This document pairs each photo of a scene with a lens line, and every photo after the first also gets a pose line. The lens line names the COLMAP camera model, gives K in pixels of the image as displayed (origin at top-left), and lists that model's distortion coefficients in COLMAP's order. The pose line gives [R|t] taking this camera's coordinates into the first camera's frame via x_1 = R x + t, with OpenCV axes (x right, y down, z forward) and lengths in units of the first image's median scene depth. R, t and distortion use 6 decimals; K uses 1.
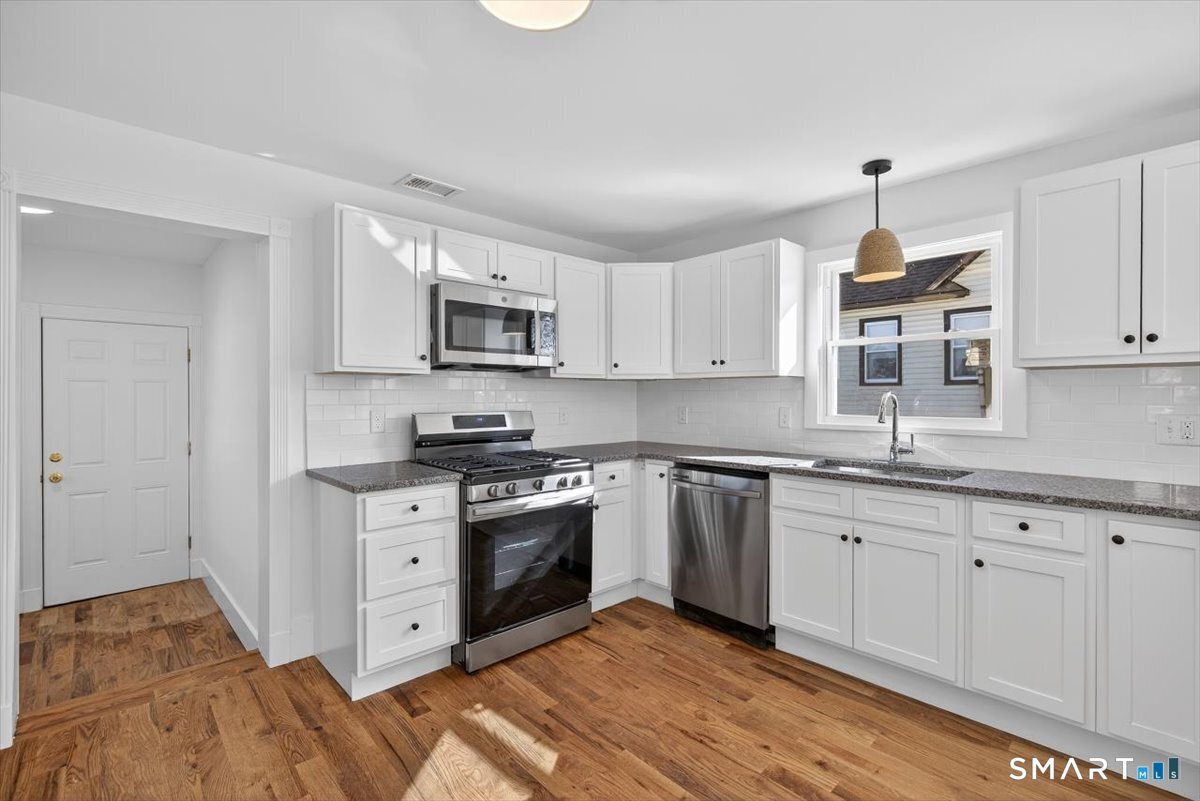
lens RADIAL K [[549.1, 0, 607.7], [0, 549.1, 398.5], [0, 0, 1]] dist [-0.003568, 0.000220]
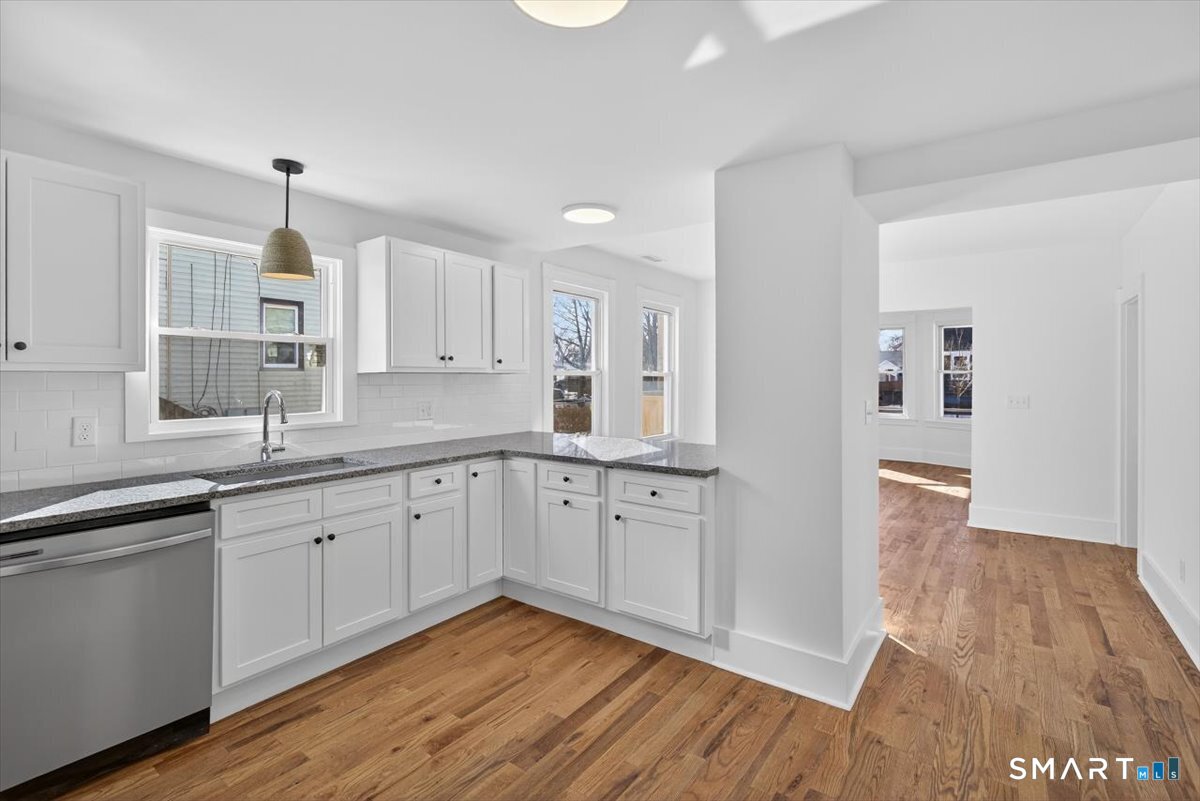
lens RADIAL K [[549.1, 0, 618.9], [0, 549.1, 378.9], [0, 0, 1]] dist [-0.003568, 0.000220]
pose [[-0.201503, -0.004109, 0.979479, -0.606529], [0.007663, 0.999954, 0.005771, -0.037393], [-0.979458, 0.008669, -0.201463, 0.620575]]
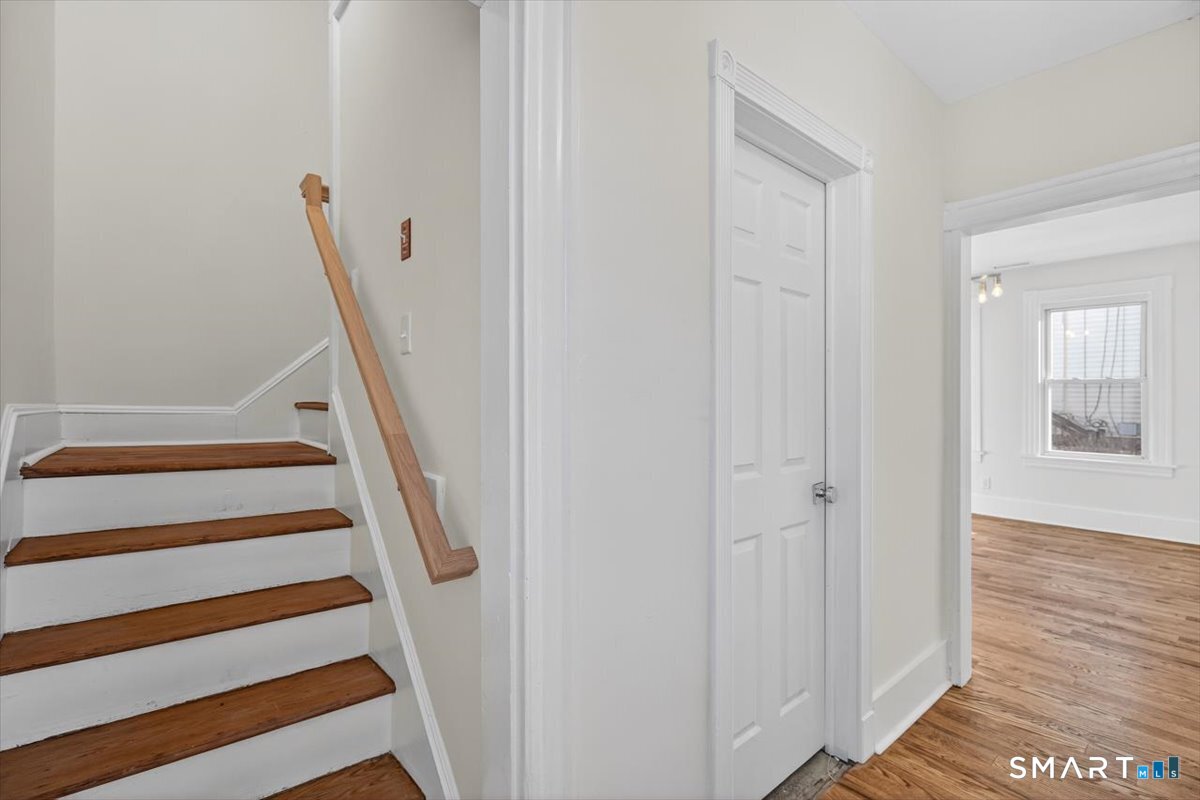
lens RADIAL K [[549.1, 0, 598.7], [0, 549.1, 398.5], [0, 0, 1]] dist [-0.003568, 0.000220]
pose [[0.998664, 0.004229, -0.051510, -0.046482], [-0.004636, 0.999959, -0.007787, 0.046656], [0.051475, 0.008016, 0.998642, -2.130151]]
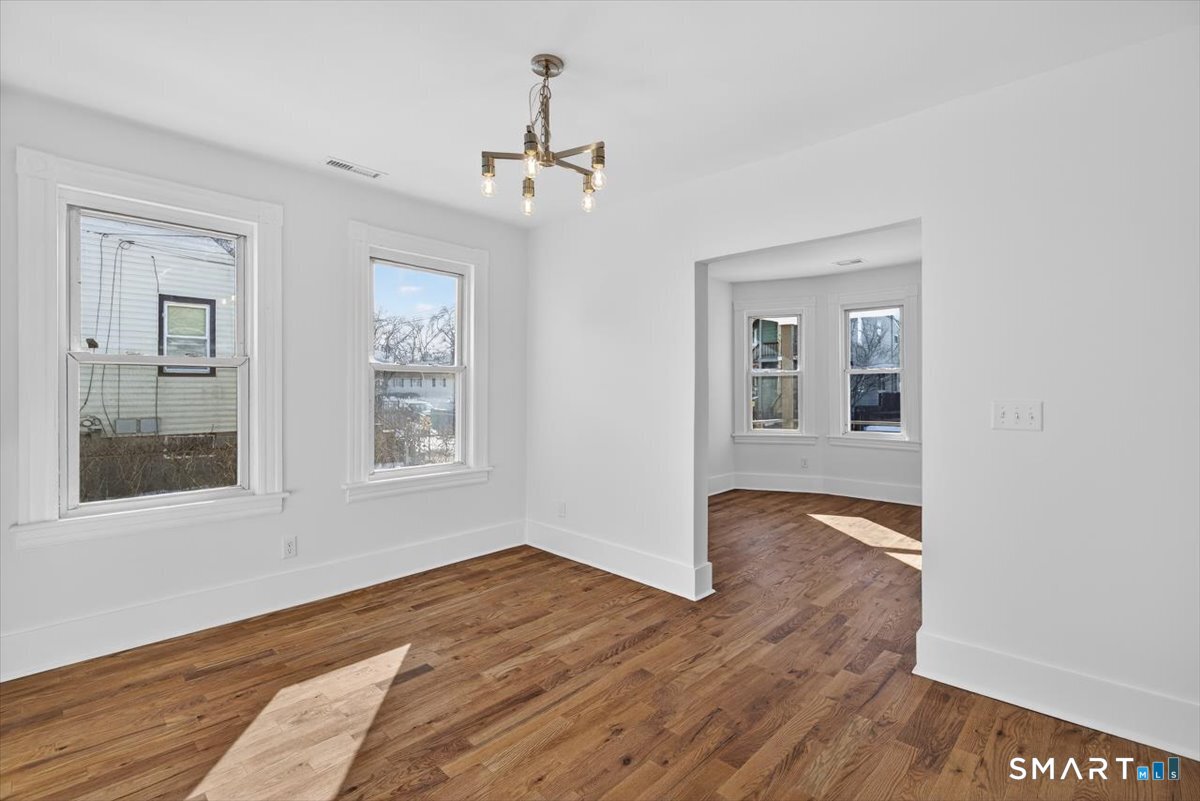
lens RADIAL K [[549.1, 0, 606.0], [0, 549.1, 389.6], [0, 0, 1]] dist [-0.003568, 0.000220]
pose [[-0.064349, -0.002480, 0.997924, 0.149693], [0.009475, 0.999950, 0.003096, 0.014476], [-0.997882, 0.009654, -0.064323, -0.406370]]
